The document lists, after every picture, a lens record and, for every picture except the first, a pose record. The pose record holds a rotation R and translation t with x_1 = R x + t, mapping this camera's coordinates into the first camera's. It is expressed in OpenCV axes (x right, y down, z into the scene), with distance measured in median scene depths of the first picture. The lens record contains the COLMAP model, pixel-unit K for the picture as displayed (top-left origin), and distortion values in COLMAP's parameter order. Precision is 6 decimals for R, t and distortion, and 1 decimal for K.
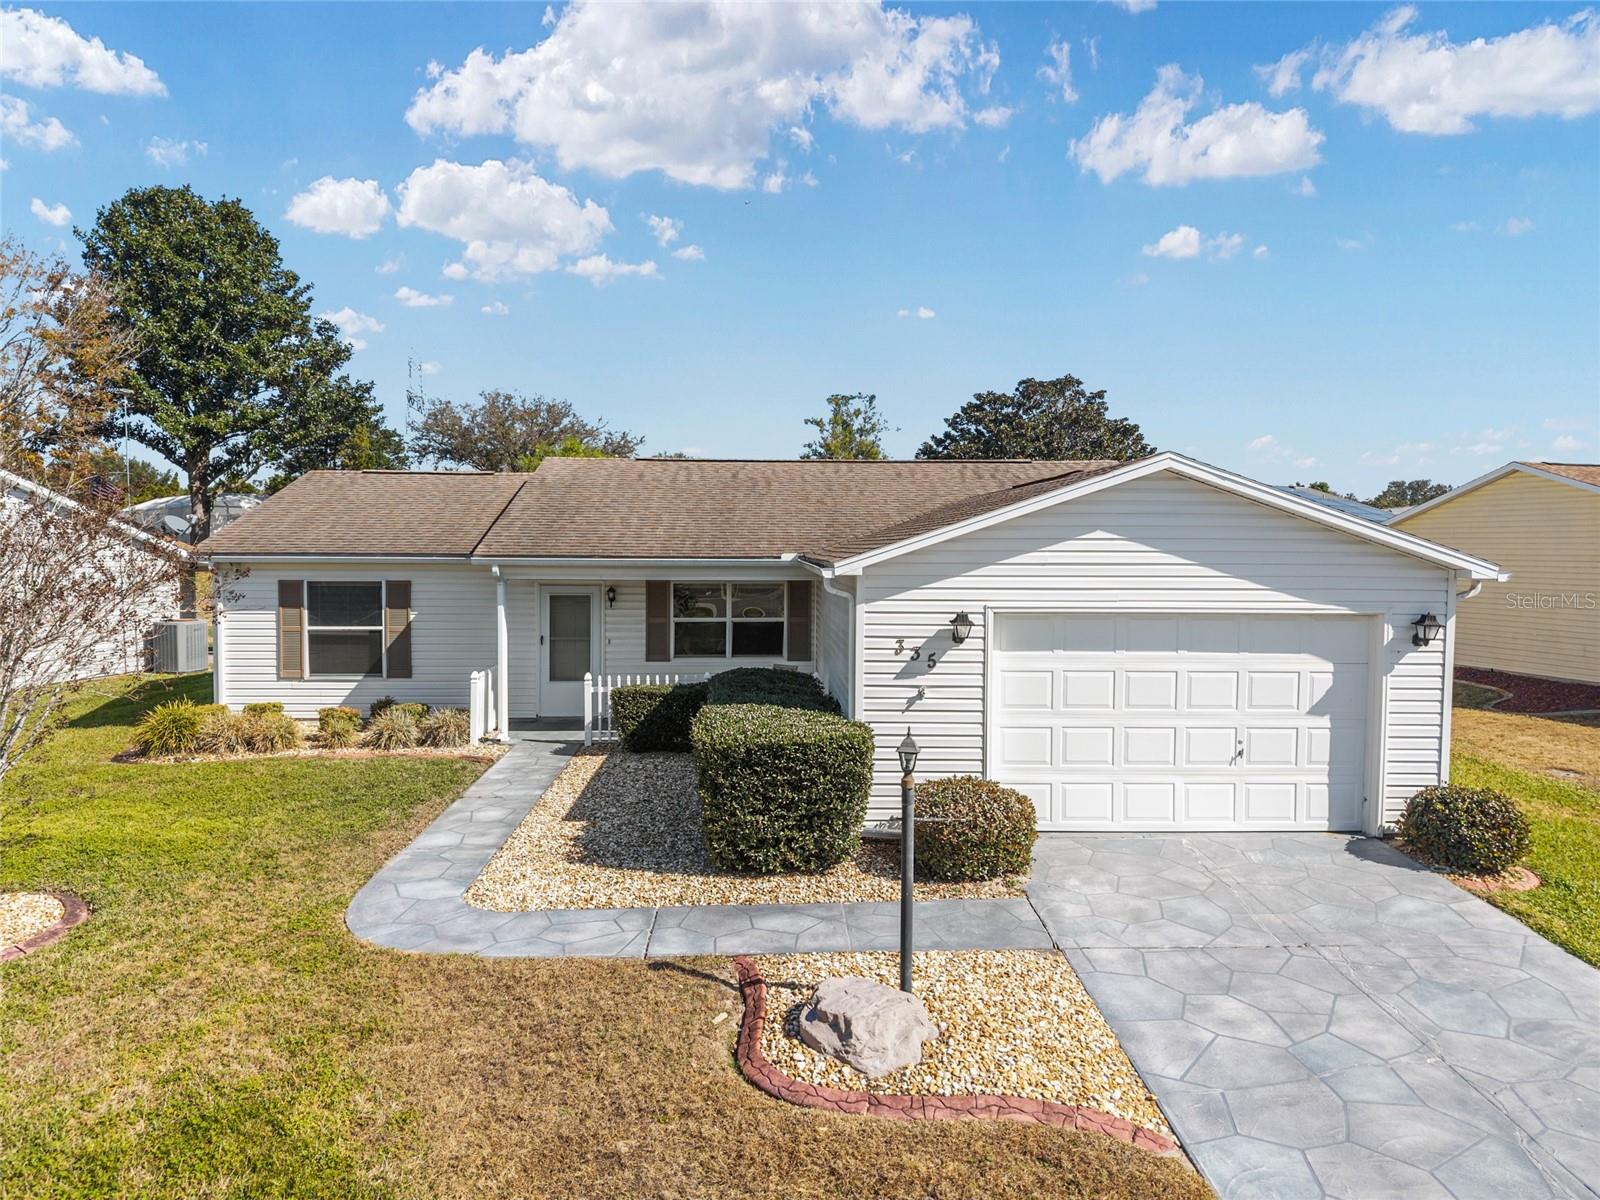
lens RADIAL K [[1037.0, 0, 775.6], [0, 1037.0, 567.7], [0, 0, 1]] dist [0.002271, -0.000765]
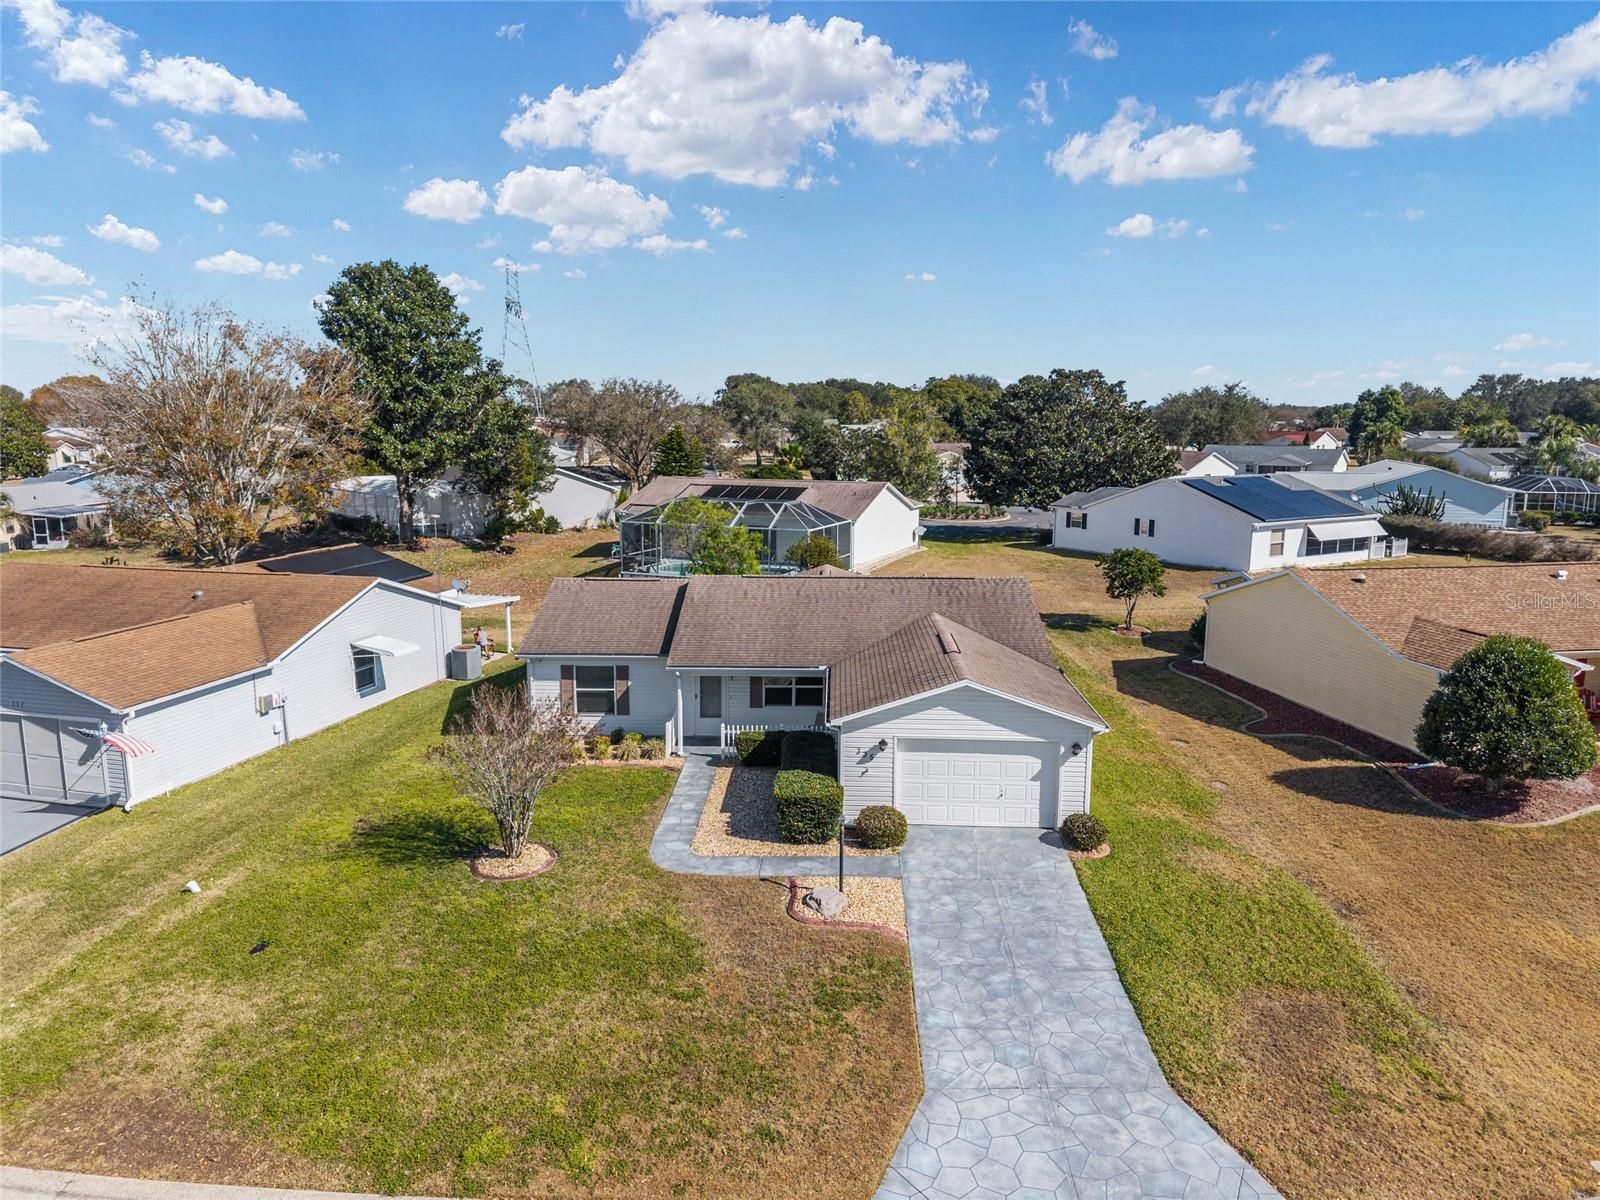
lens RADIAL K [[992.4, 0, 804.0], [0, 992.4, 599.5], [0, 0, 1]] dist [0.002198, 0.000239]
pose [[1.000000, -0.000344, -0.000863, -0.000514], [0.000539, 0.971631, 0.236501, -0.182922], [0.000757, -0.236501, 0.971631, -0.267265]]
